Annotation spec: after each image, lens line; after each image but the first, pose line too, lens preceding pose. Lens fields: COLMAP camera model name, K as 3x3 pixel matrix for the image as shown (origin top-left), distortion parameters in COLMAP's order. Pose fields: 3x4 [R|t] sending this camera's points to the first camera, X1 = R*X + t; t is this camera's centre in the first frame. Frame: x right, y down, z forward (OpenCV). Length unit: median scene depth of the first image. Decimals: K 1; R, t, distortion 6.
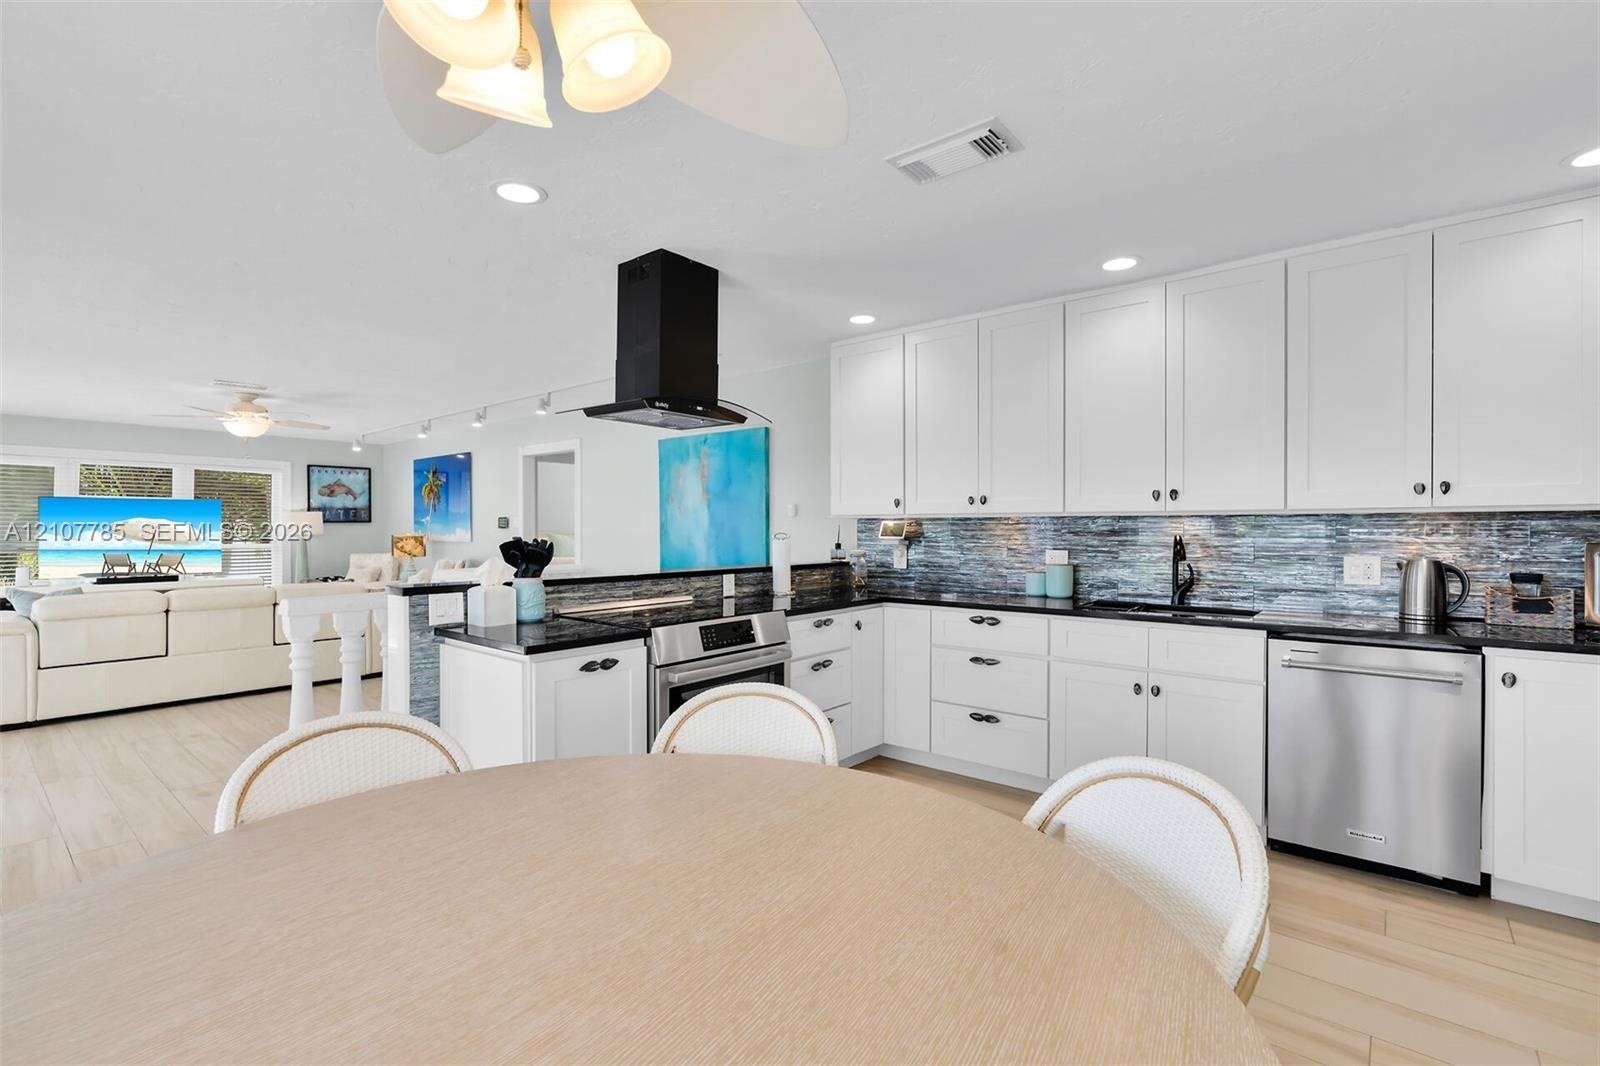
lens RADIAL K [[734.8, 0, 801.1], [0, 734.8, 538.1], [0, 0, 1]] dist [-0.006835, 0.000295]
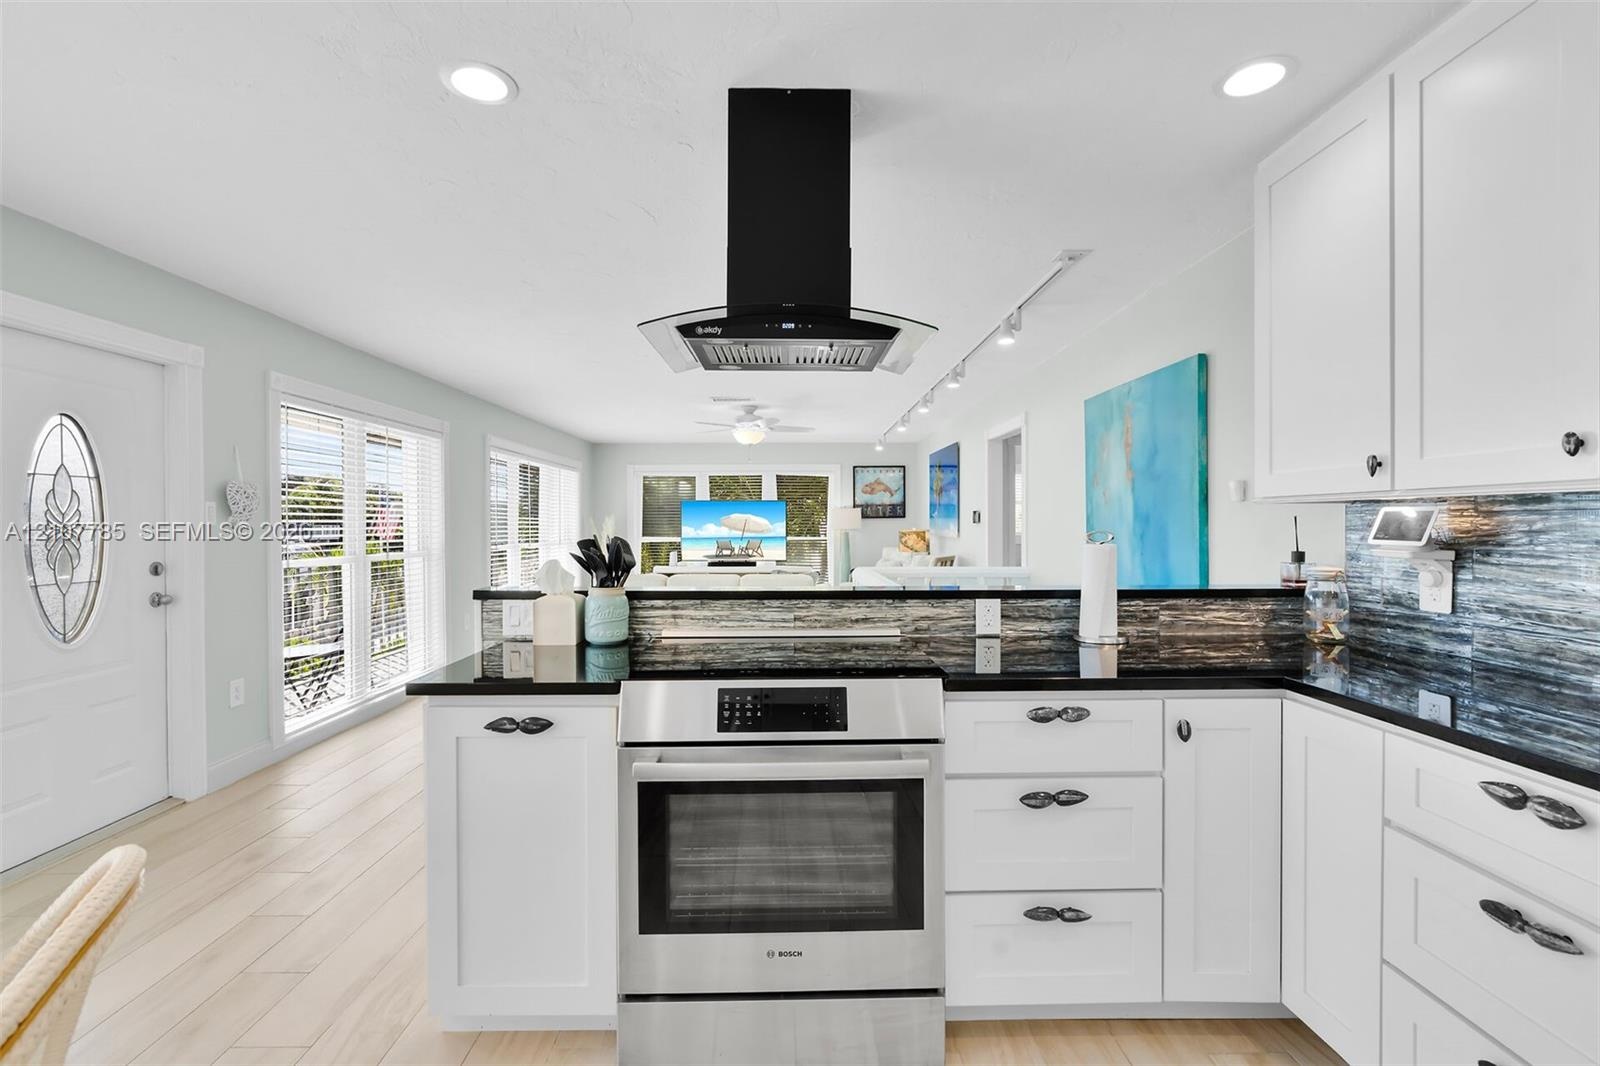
lens RADIAL K [[735.6, 0, 784.1], [0, 735.6, 525.3], [0, 0, 1]] dist [-0.017683, 0.007212]
pose [[0.639140, 0.000264, -0.769090, 0.221669], [-0.008080, 0.999947, -0.006372, -0.005365], [0.769048, 0.010287, 0.639108, 0.412062]]
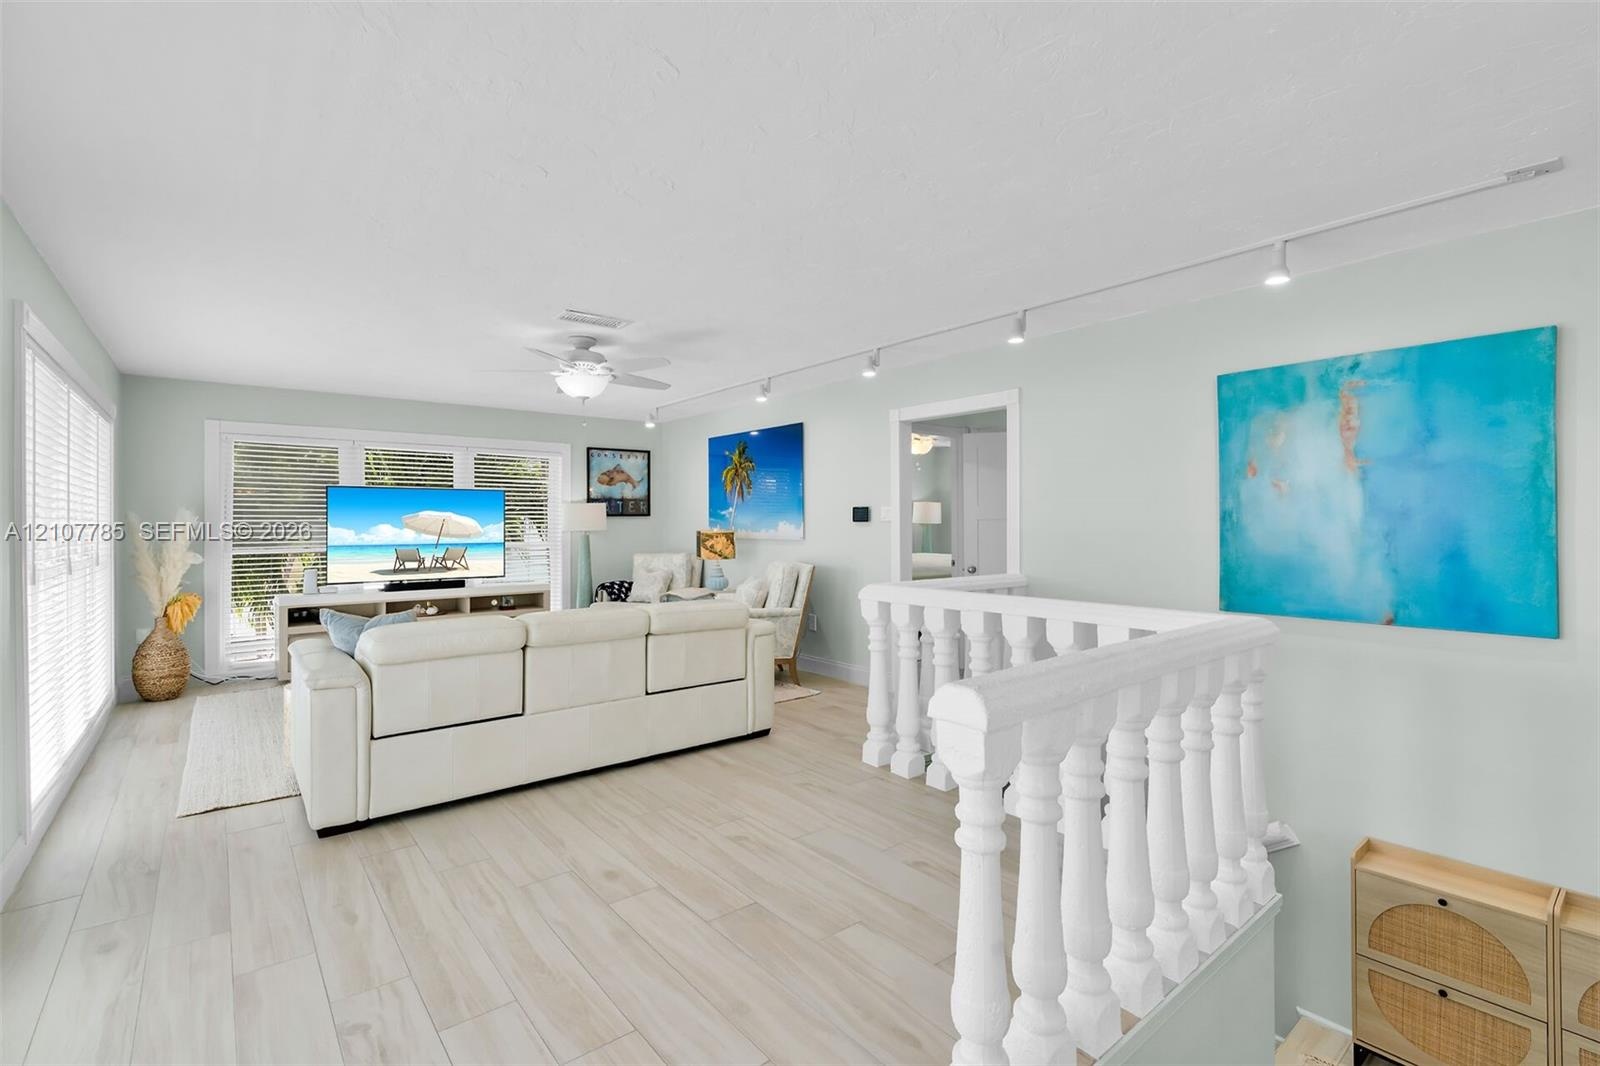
lens RADIAL K [[735.6, 0, 784.1], [0, 735.6, 525.3], [0, 0, 1]] dist [-0.017683, 0.007212]
pose [[0.979279, -0.002065, -0.202507, -0.552480], [-0.000207, 0.999937, -0.011198, -0.002574], [0.202517, 0.011008, 0.979217, 0.434967]]
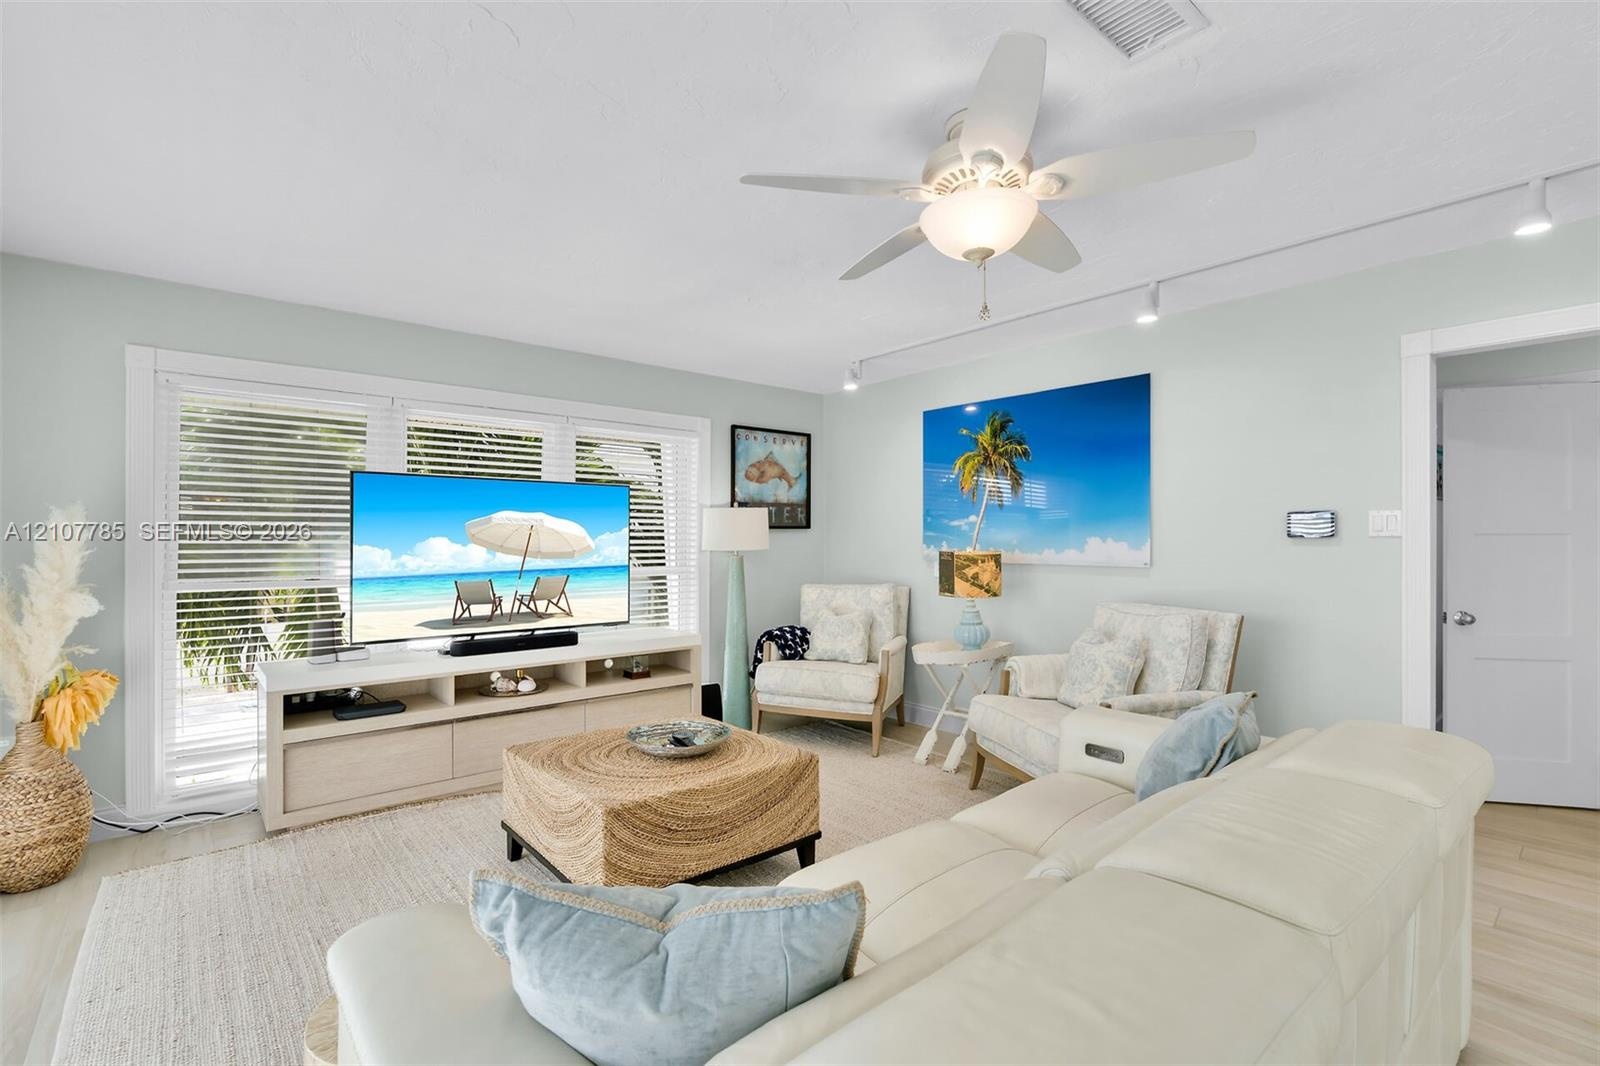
lens RADIAL K [[732.2, 0, 778.1], [0, 732.2, 542.0], [0, 0, 1]] dist [-0.003903, -0.000356]
pose [[0.983749, 0.001297, -0.179543, -1.050328], [-0.003477, 0.999924, -0.011833, -0.007957], [0.179514, 0.012265, 0.983679, 0.890848]]
